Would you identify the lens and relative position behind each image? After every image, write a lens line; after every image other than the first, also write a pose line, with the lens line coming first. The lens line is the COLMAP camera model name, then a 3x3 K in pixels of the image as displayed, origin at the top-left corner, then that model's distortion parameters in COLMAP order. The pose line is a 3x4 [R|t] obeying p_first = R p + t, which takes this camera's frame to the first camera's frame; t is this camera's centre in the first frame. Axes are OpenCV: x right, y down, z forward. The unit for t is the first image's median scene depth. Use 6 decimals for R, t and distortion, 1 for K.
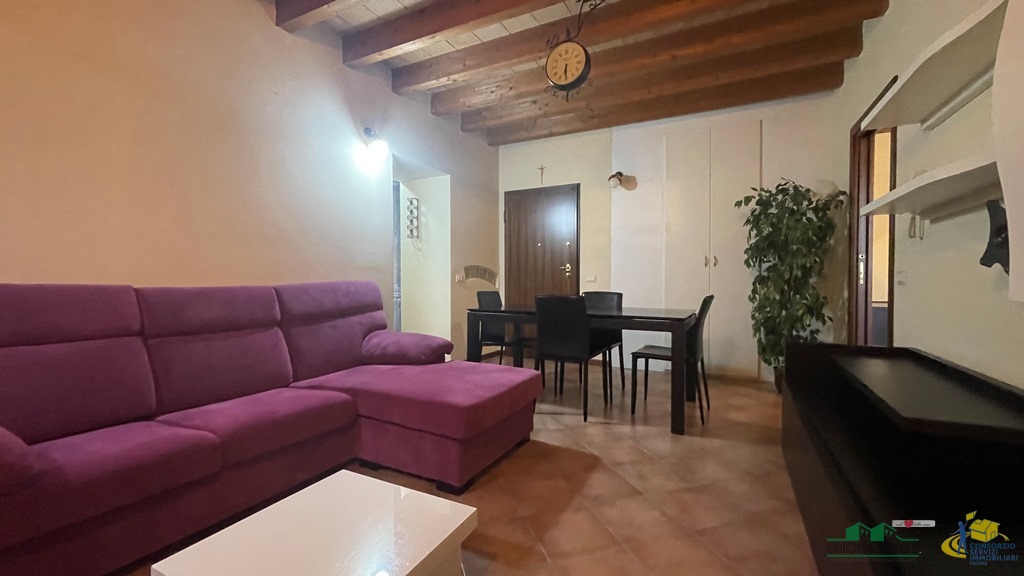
lens RADIAL K [[412.8, 0, 512.0], [0, 412.8, 288.0], [0, 0, 1]] dist [0.002098, -0.004066]
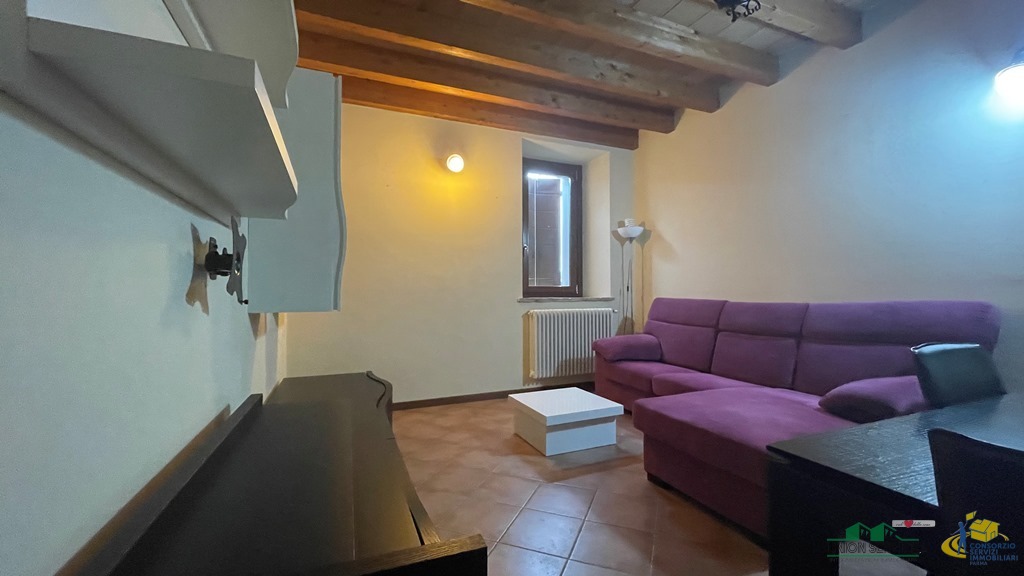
lens RADIAL K [[412.8, 0, 512.0], [0, 412.8, 288.0], [0, 0, 1]] dist [0.002098, -0.004066]
pose [[-0.635554, 0.000259, -0.772056, 0.642222], [-0.010519, 0.999904, 0.008995, -0.042945], [0.771985, 0.013838, -0.635491, 0.871043]]
